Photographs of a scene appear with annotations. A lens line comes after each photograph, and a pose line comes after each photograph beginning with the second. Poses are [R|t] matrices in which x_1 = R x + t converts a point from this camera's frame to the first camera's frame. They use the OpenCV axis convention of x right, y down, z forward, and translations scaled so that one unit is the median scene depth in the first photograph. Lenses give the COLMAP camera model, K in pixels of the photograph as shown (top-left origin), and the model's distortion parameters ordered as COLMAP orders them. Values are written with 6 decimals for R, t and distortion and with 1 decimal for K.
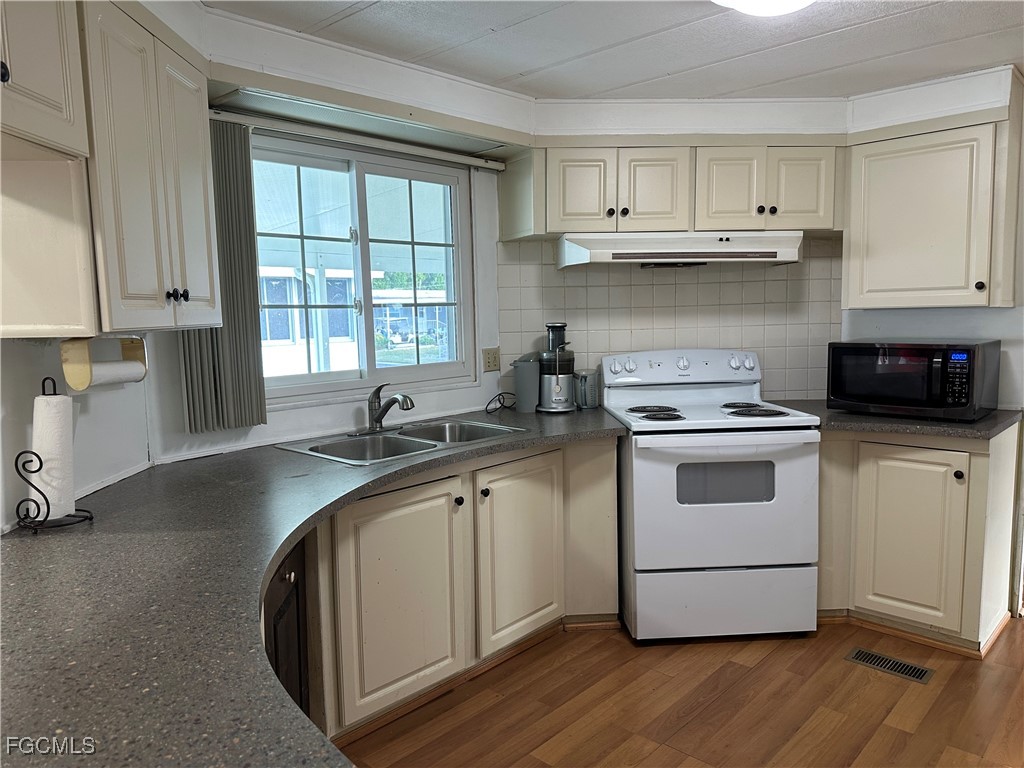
lens RADIAL K [[727.6, 0, 518.0], [0, 727.6, 386.8], [0, 0, 1]] dist [0.109117, -0.153643]
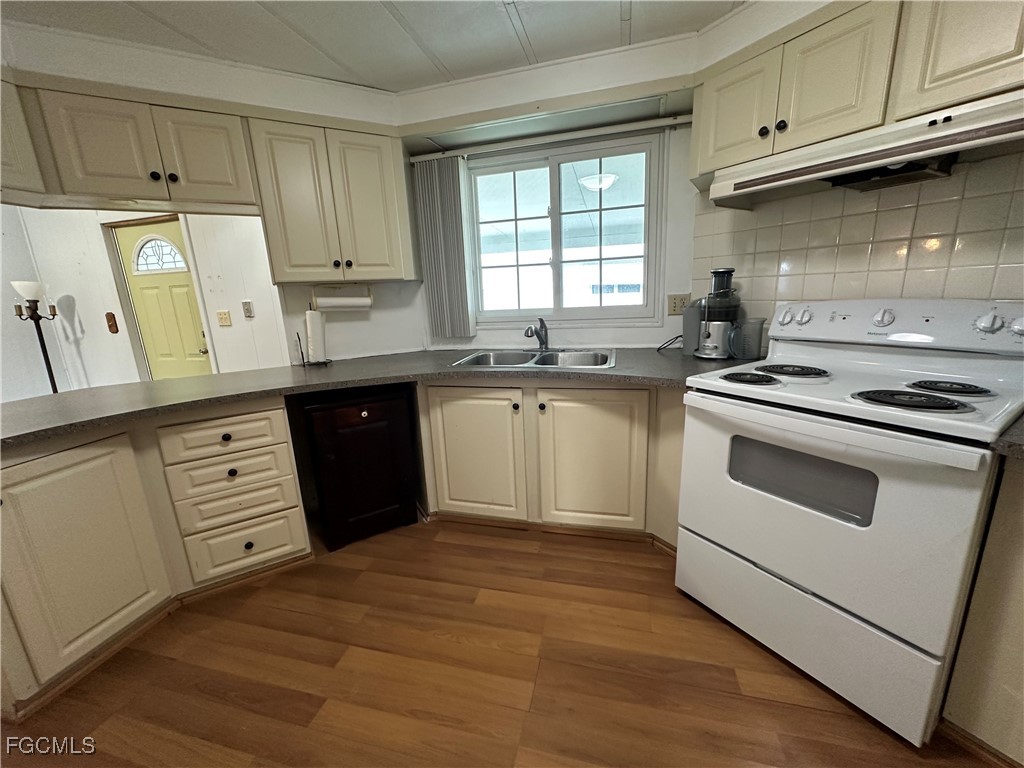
lens RADIAL K [[405.9, 0, 512.0], [0, 405.9, 384.0], [0, 0, 1]] dist [-0.001039, -0.000027]
pose [[0.471407, 0.199608, -0.859030, 0.464948], [-0.057461, 0.978932, 0.195937, -0.028338], [0.880042, -0.043005, 0.472944, 0.521657]]
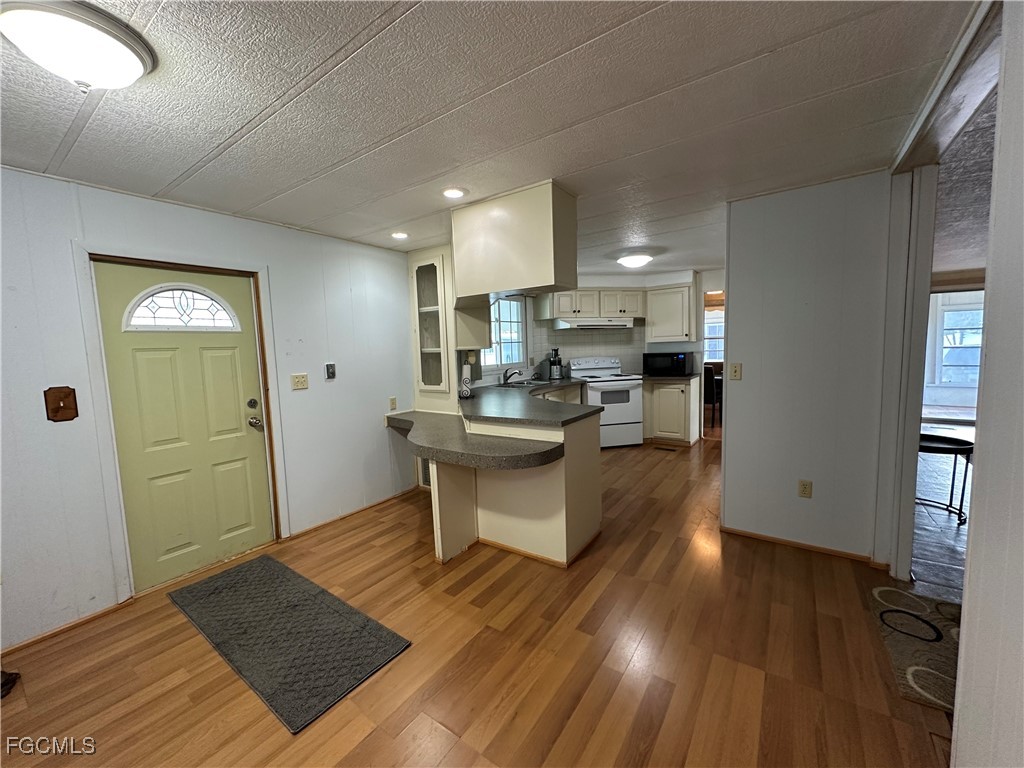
lens RADIAL K [[405.9, 0, 512.0], [0, 405.9, 384.0], [0, 0, 1]] dist [-0.001039, -0.000027]
pose [[0.990460, -0.025199, 0.135479, -0.376778], [0.027532, 0.999503, -0.015377, 0.083787], [-0.135025, 0.018960, 0.990661, -0.647475]]
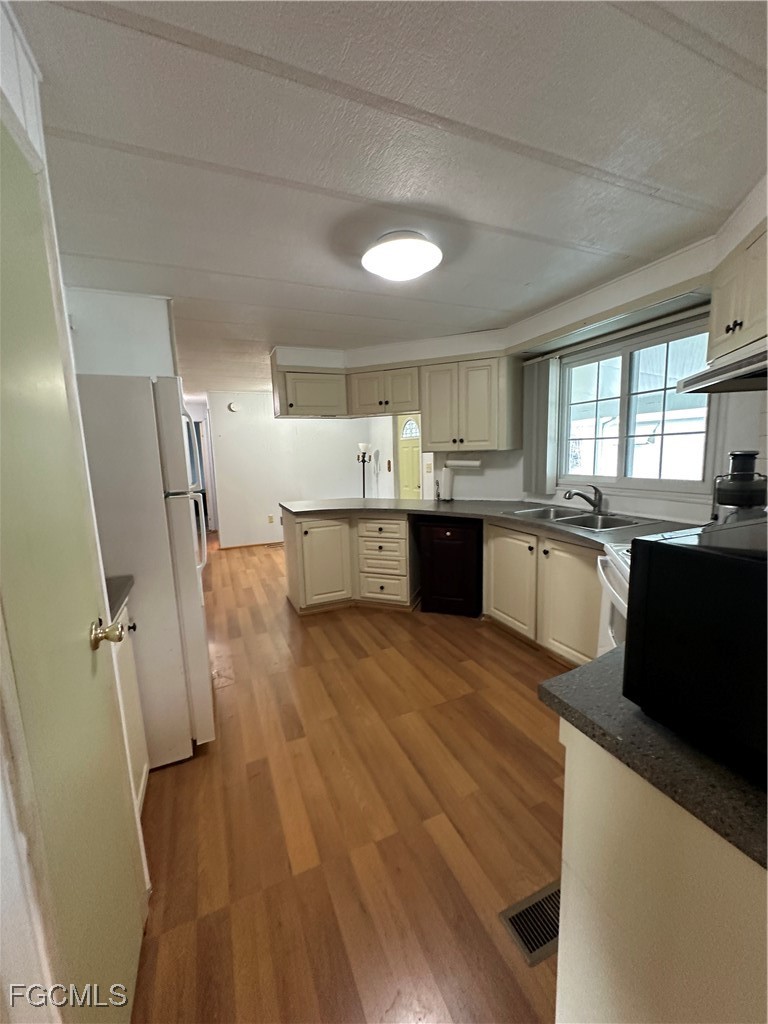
lens RADIAL K [[405.9, 0, 384.0], [0, 405.9, 512.0], [0, 0, 1]] dist [-0.001039, -0.000027]
pose [[-0.403298, 0.168222, -0.899473, 0.800741], [-0.056381, 0.976521, 0.207911, -0.102722], [0.913330, 0.134564, -0.384345, 0.858576]]
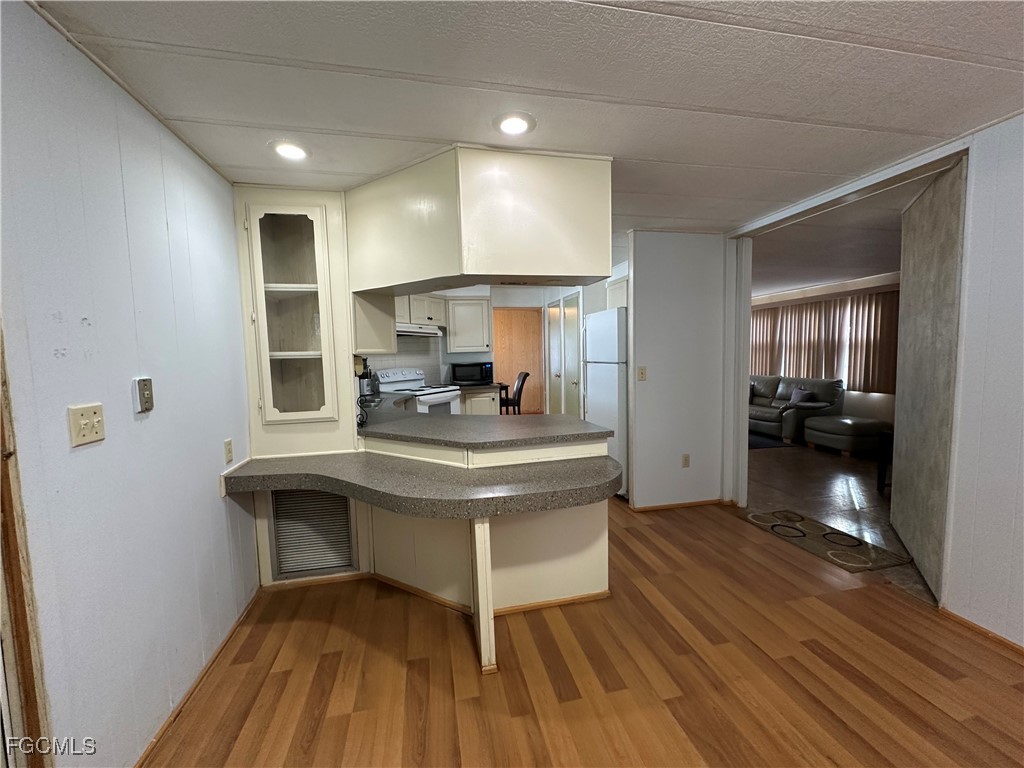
lens RADIAL K [[405.9, 0, 512.0], [0, 405.9, 384.0], [0, 0, 1]] dist [-0.001039, -0.000027]
pose [[0.575531, -0.056966, 0.815794, -0.825380], [0.098162, 0.995170, 0.000240, 0.050446], [-0.811867, 0.079942, 0.578343, -0.169957]]
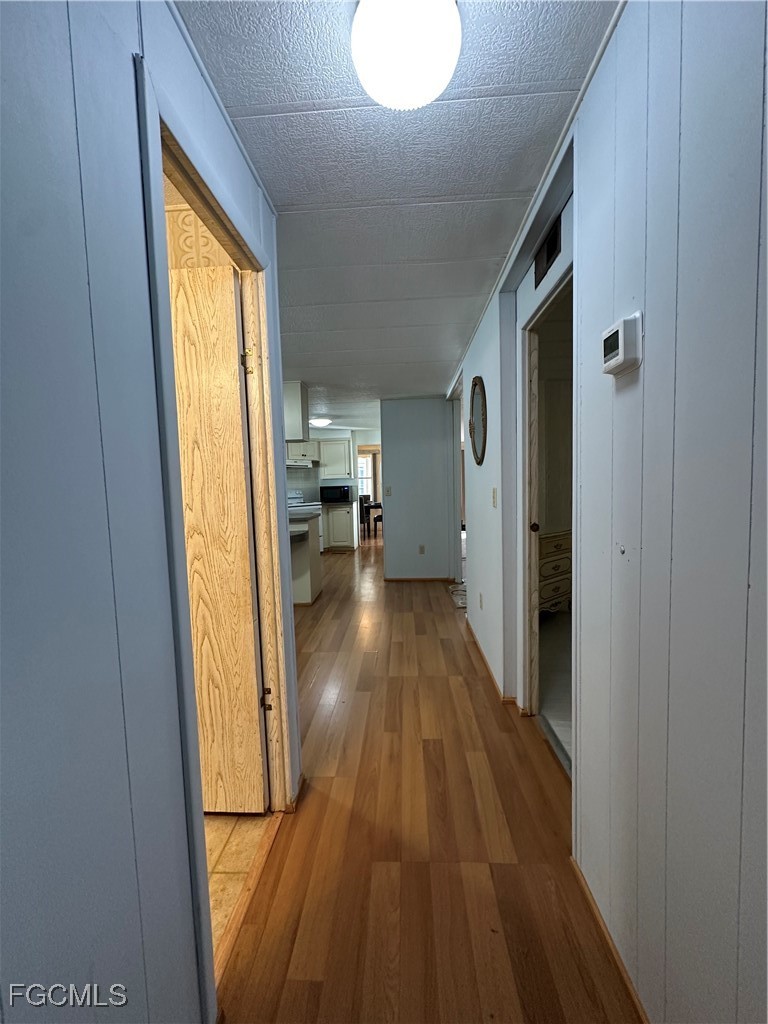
lens RADIAL K [[405.9, 0, 384.0], [0, 405.9, 512.0], [0, 0, 1]] dist [-0.001039, -0.000027]
pose [[0.766256, -0.046583, 0.640844, -0.841007], [0.079064, 0.996625, -0.022092, 0.175242], [-0.637652, 0.067596, 0.767353, -1.079342]]
